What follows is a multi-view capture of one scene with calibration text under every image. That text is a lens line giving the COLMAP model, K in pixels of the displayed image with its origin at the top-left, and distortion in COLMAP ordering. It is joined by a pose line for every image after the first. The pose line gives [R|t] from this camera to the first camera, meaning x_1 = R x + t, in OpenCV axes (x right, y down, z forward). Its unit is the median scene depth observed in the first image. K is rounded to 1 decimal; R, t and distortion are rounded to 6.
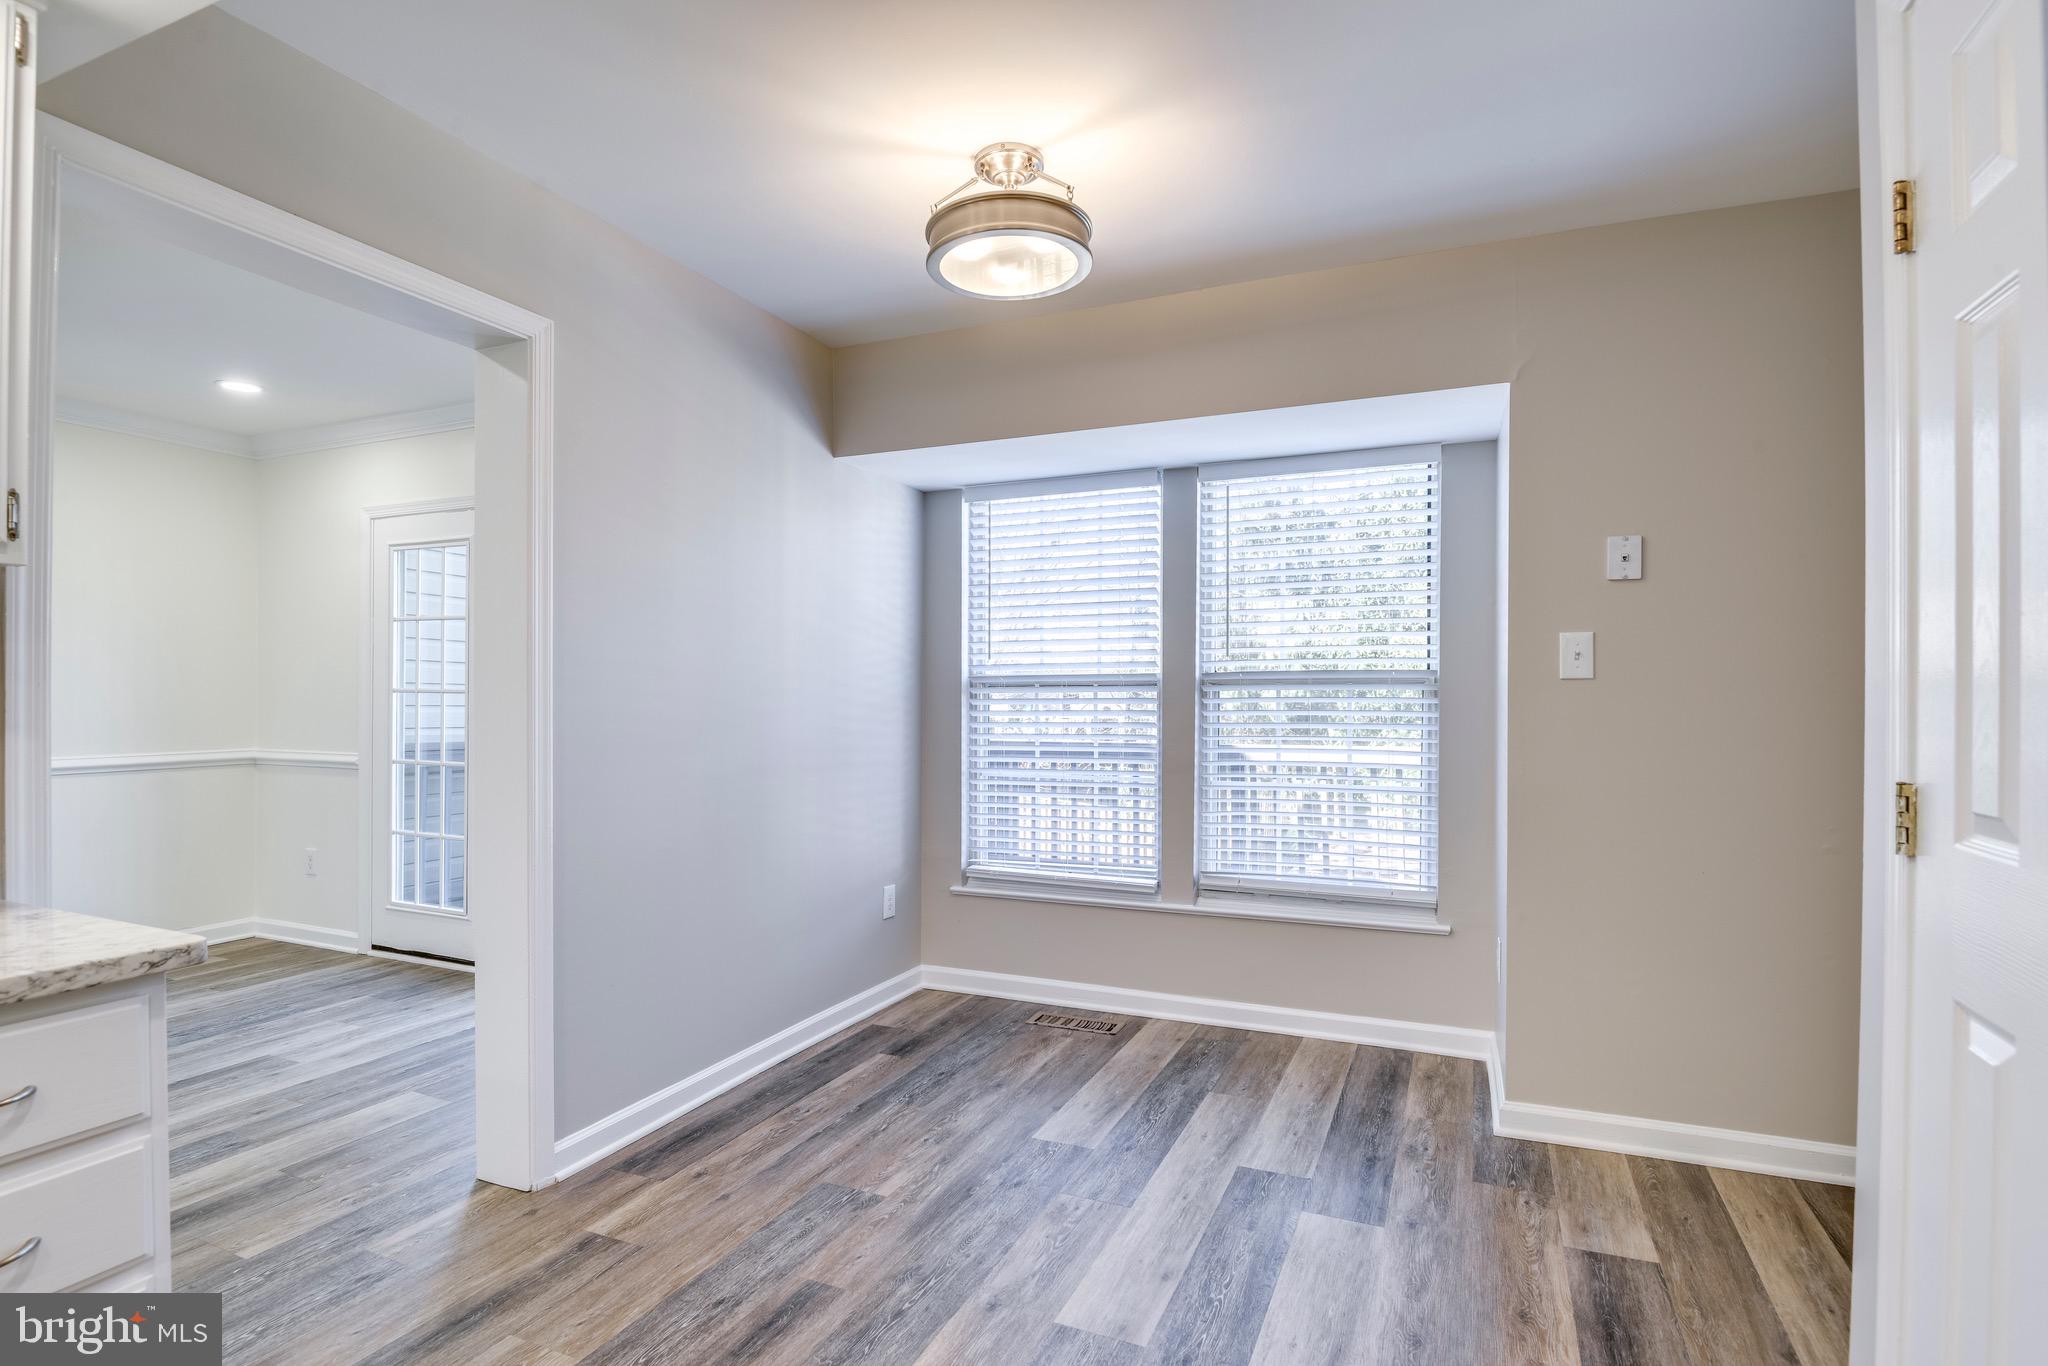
lens RADIAL K [[984.9, 0, 1054.8], [0, 984.9, 697.2], [0, 0, 1]] dist [-0.000725, -0.015779]
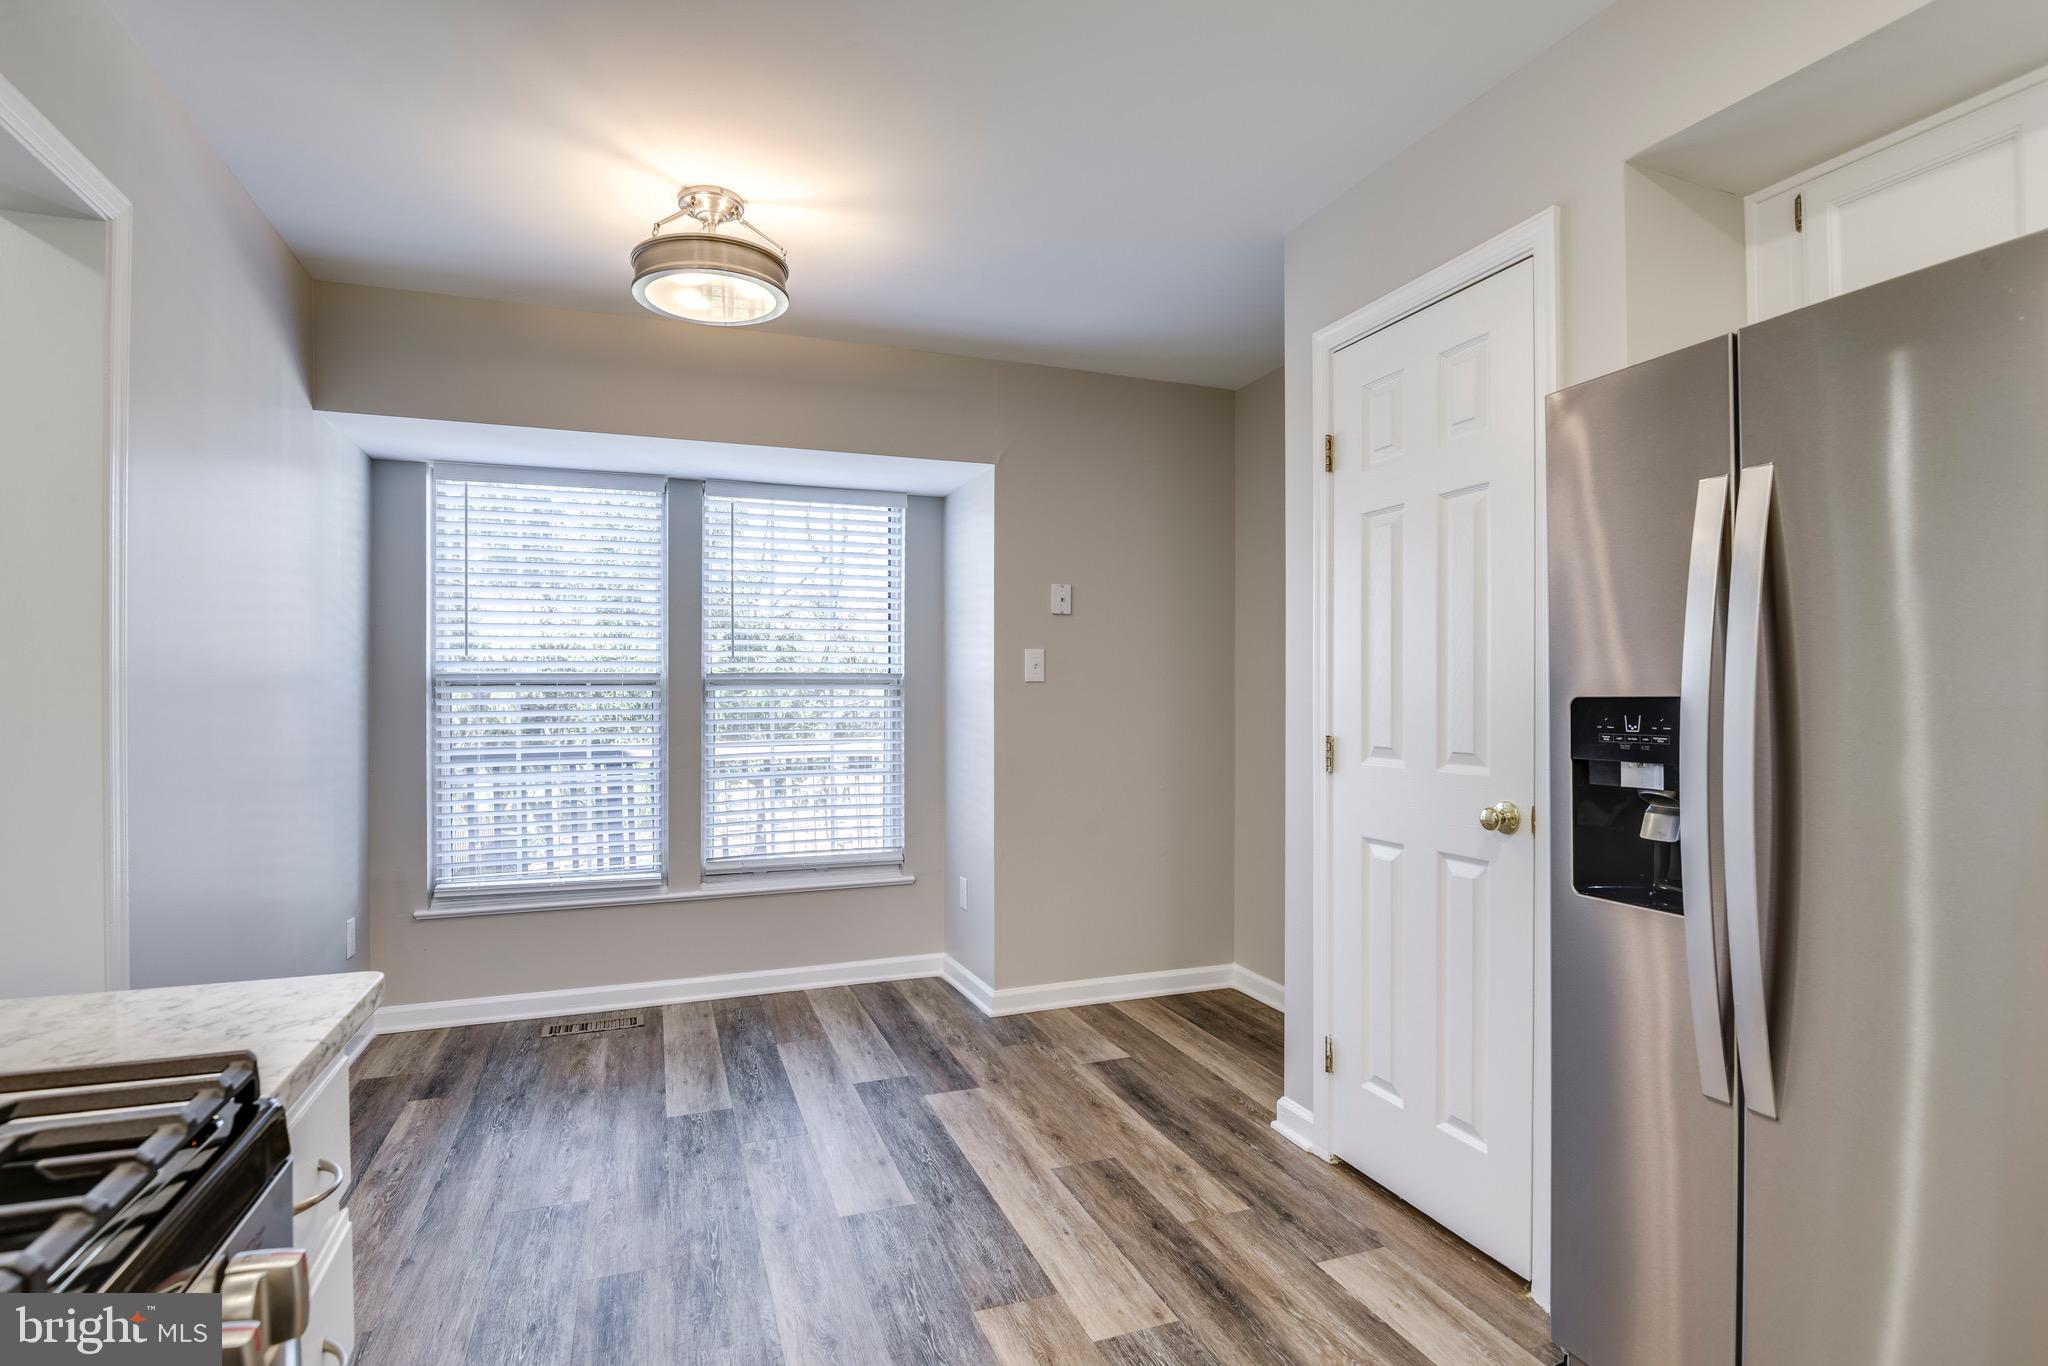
lens RADIAL K [[985.0, 0, 1015.7], [0, 985.0, 695.8], [0, 0, 1]] dist [0.001460, -0.015227]
pose [[0.724893, -0.002683, 0.688856, -0.431839], [0.003774, 0.999993, -0.000077, 0.001423], [-0.688851, 0.002655, 0.724898, -0.012272]]
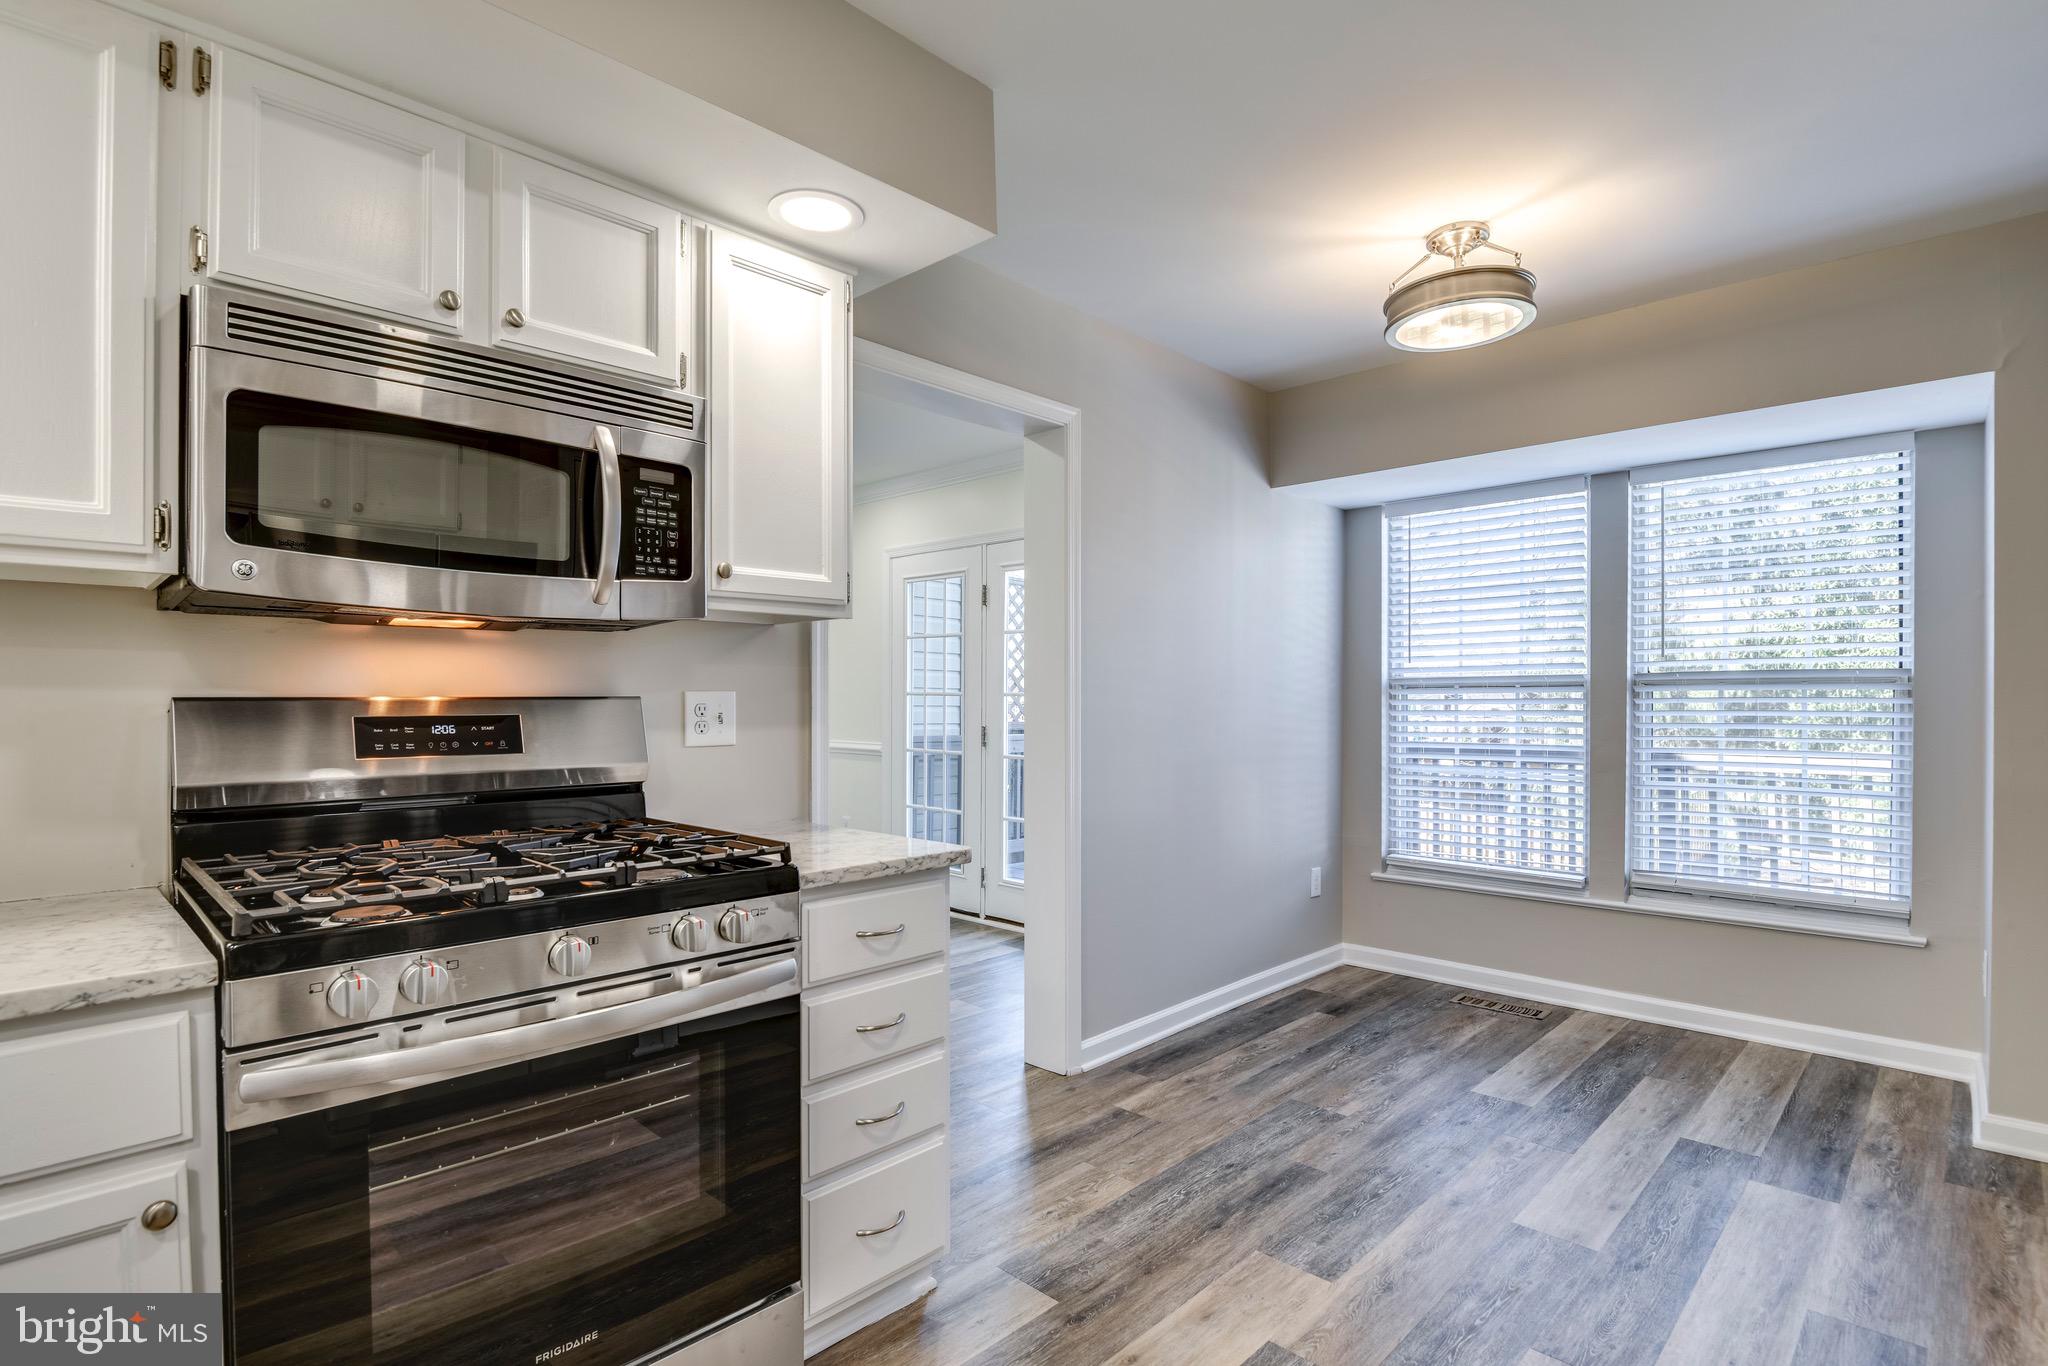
lens RADIAL K [[1005.6, 0, 1056.6], [0, 1005.6, 697.8], [0, 0, 1]] dist [-0.024709, -0.001589]
pose [[0.938030, -0.001244, -0.346551, -0.065049], [0.001166, 0.999999, -0.000433, -0.000133], [0.346551, 0.000002, 0.938031, -0.208525]]
